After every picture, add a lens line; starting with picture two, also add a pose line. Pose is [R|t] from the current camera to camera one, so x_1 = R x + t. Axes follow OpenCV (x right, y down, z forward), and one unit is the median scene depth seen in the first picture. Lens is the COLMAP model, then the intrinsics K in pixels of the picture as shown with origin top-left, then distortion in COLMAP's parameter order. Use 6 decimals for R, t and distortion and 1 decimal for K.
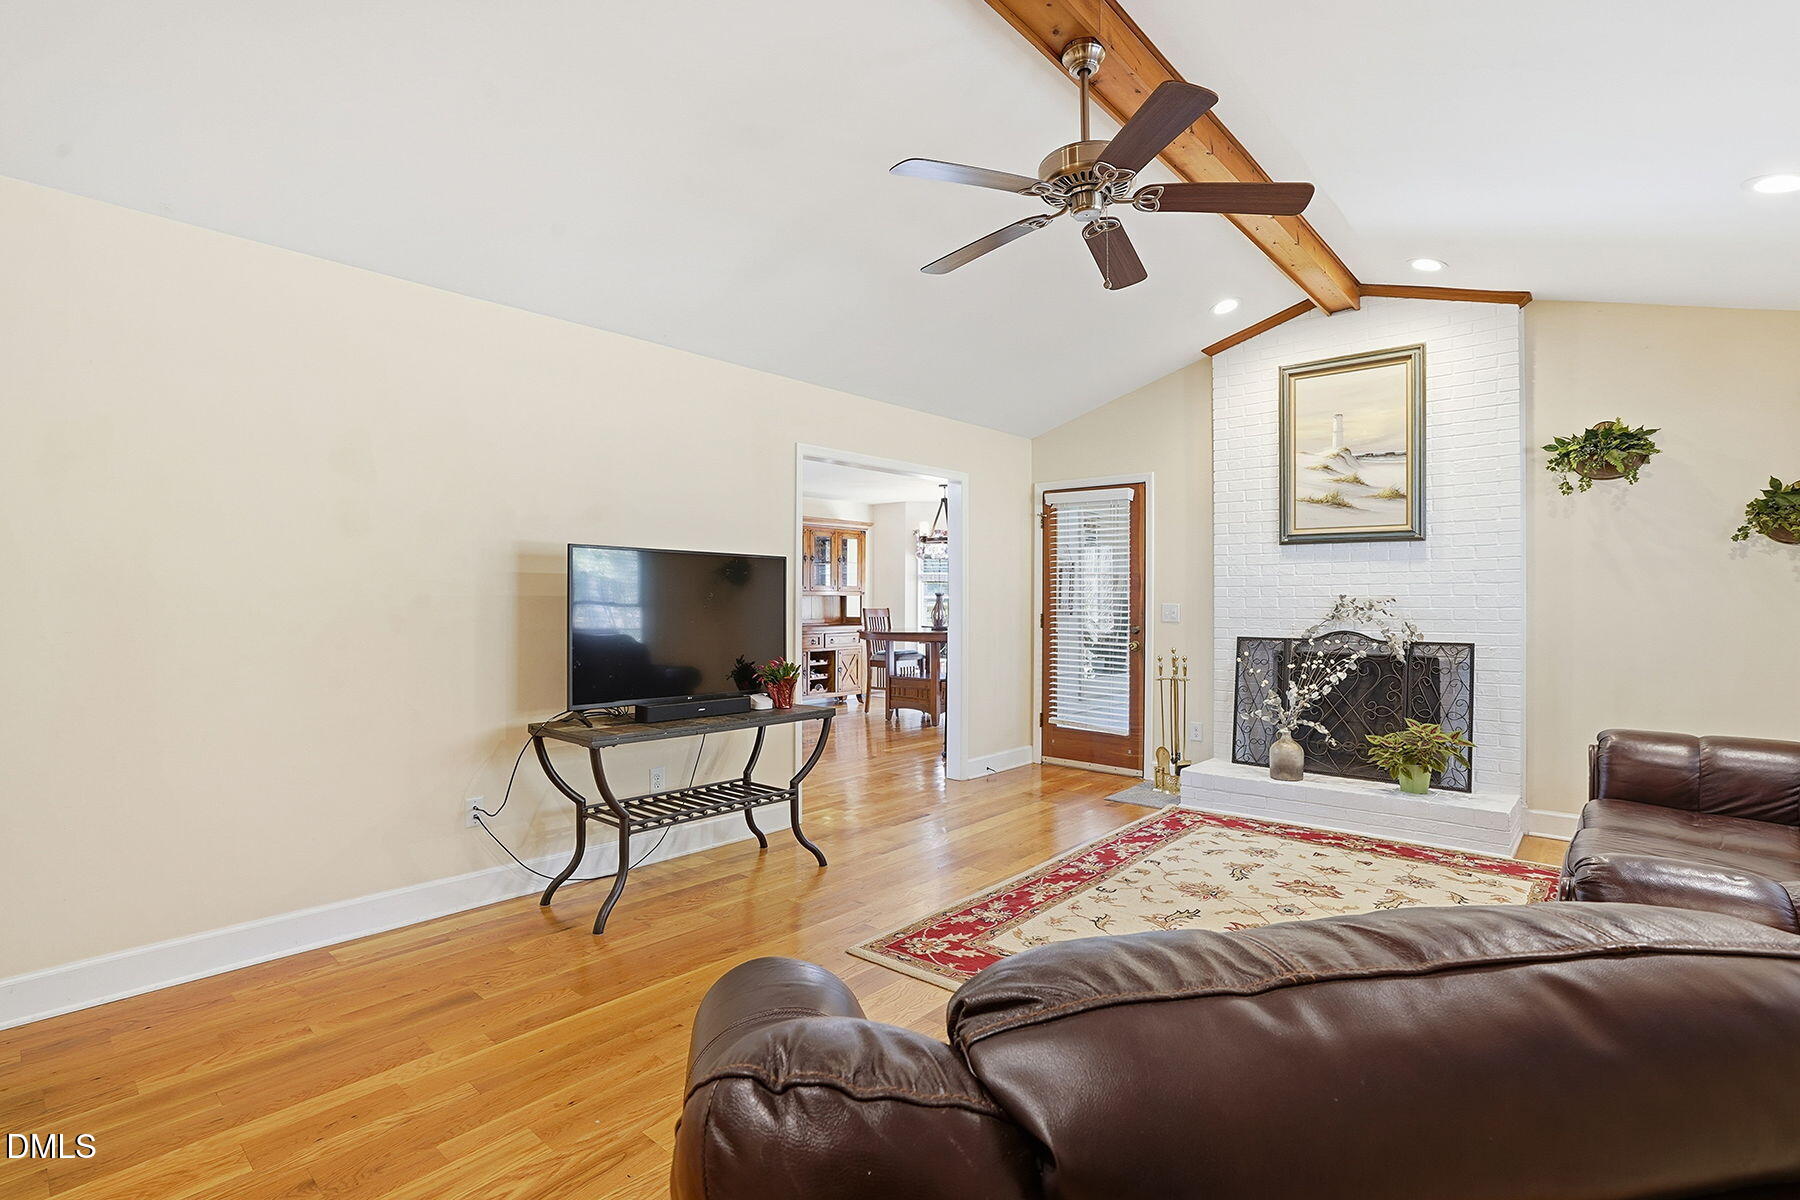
lens RADIAL K [[845.4, 0, 888.9], [0, 845.4, 598.1], [0, 0, 1]] dist [-0.070351, 0.034756]
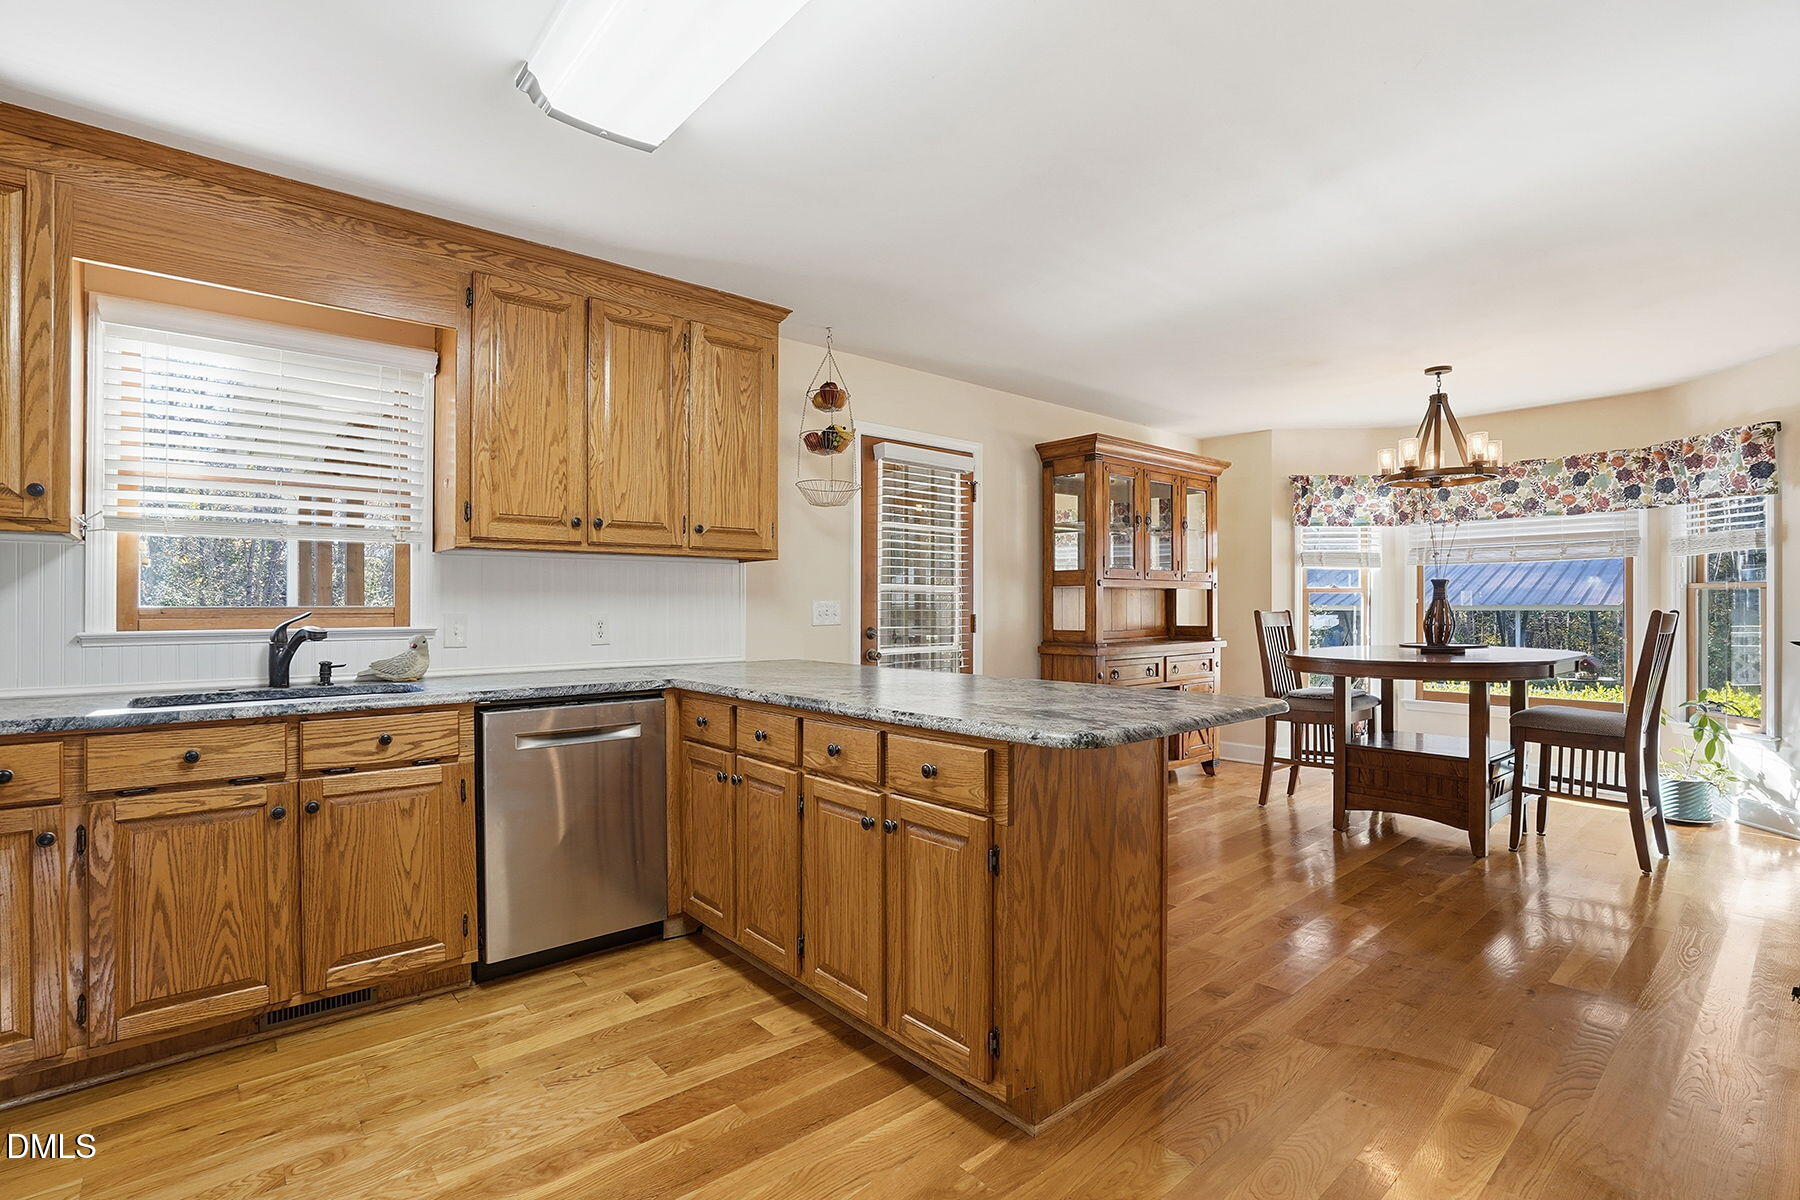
lens RADIAL K [[841.0, 0, 893.0], [0, 841.0, 598.4], [0, 0, 1]] dist [-0.061184, 0.024302]
pose [[0.991403, -0.005220, -0.130741, -0.413873], [0.004900, 0.999984, -0.002770, 0.010196], [0.130753, 0.002105, 0.991413, 0.950400]]
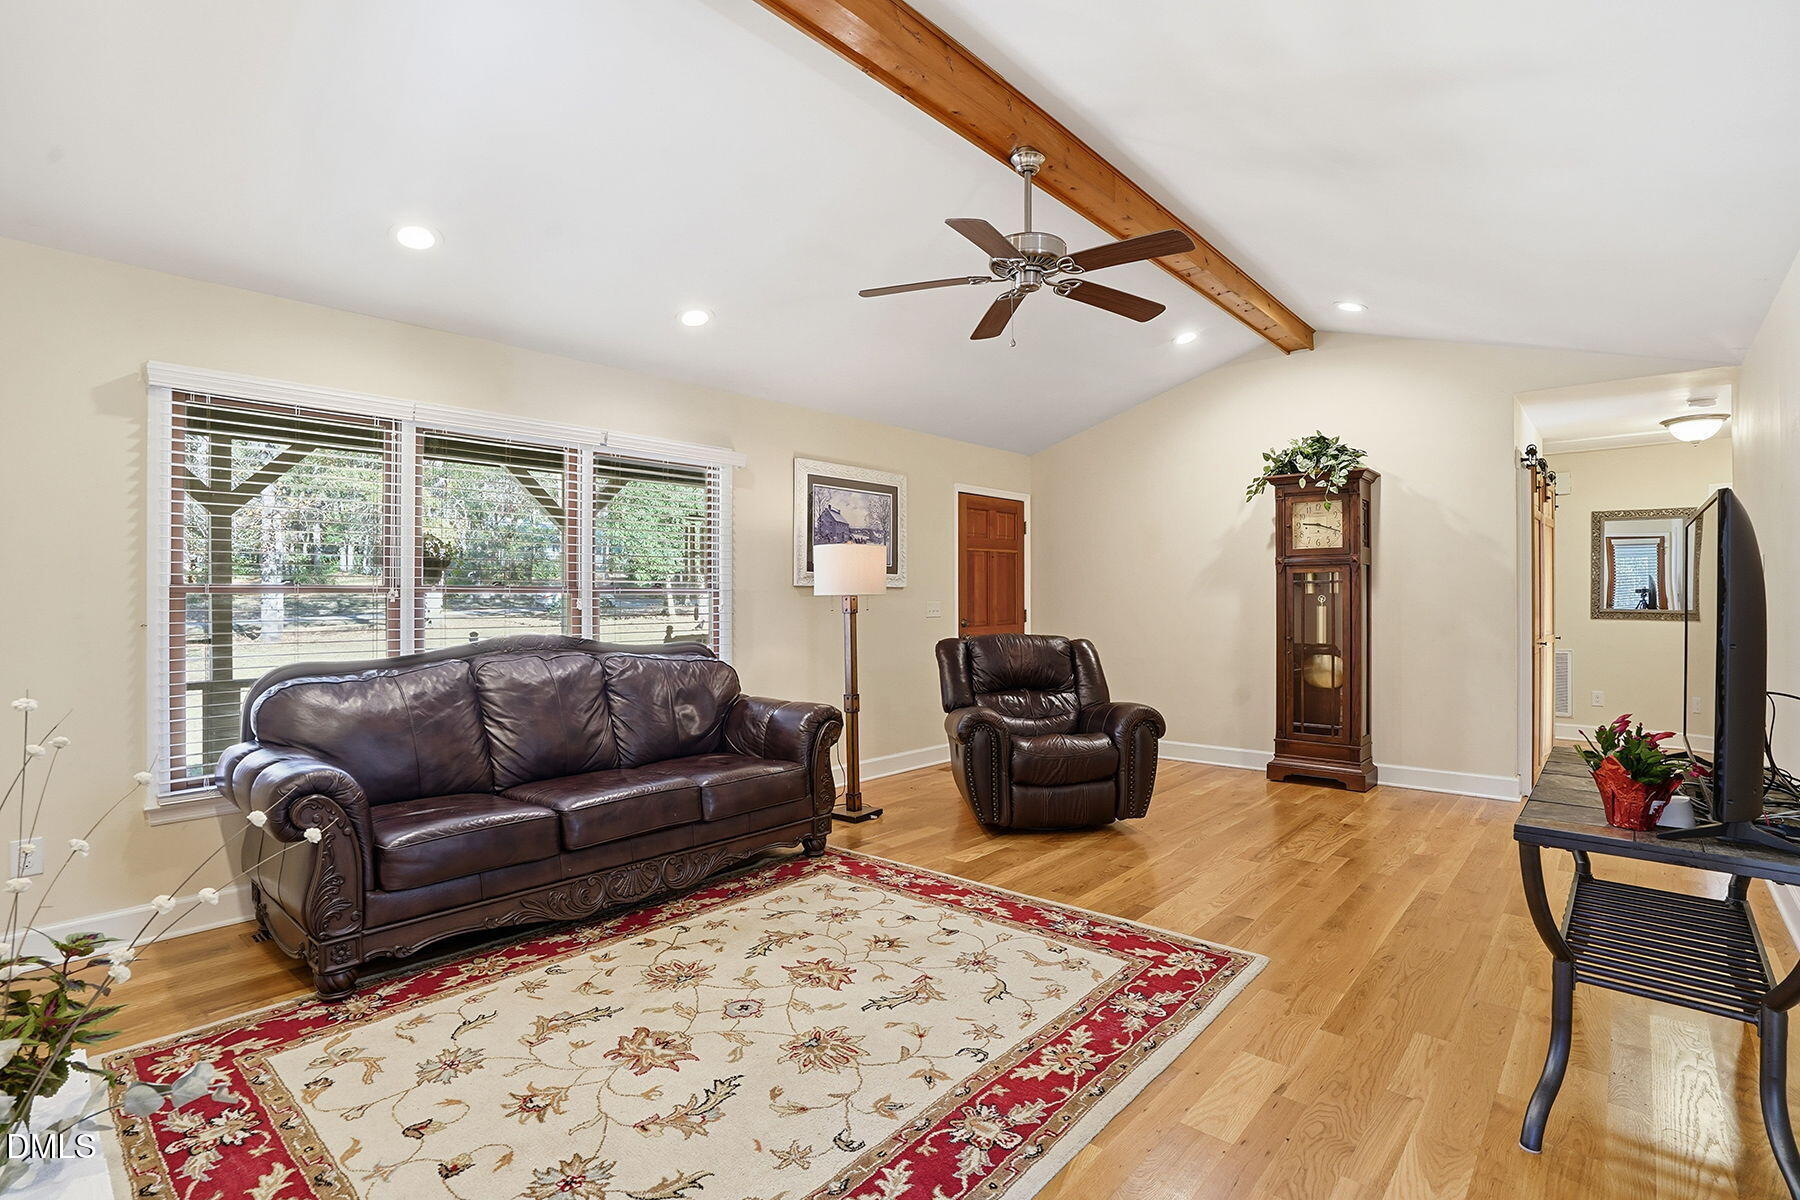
lens RADIAL K [[845.4, 0, 888.9], [0, 845.4, 598.1], [0, 0, 1]] dist [-0.070351, 0.034756]
pose [[-0.999981, 0.000960, 0.006166, 0.261025], [0.000963, 0.999999, 0.000388, 0.001398], [-0.006166, 0.000394, -0.999981, 1.332154]]
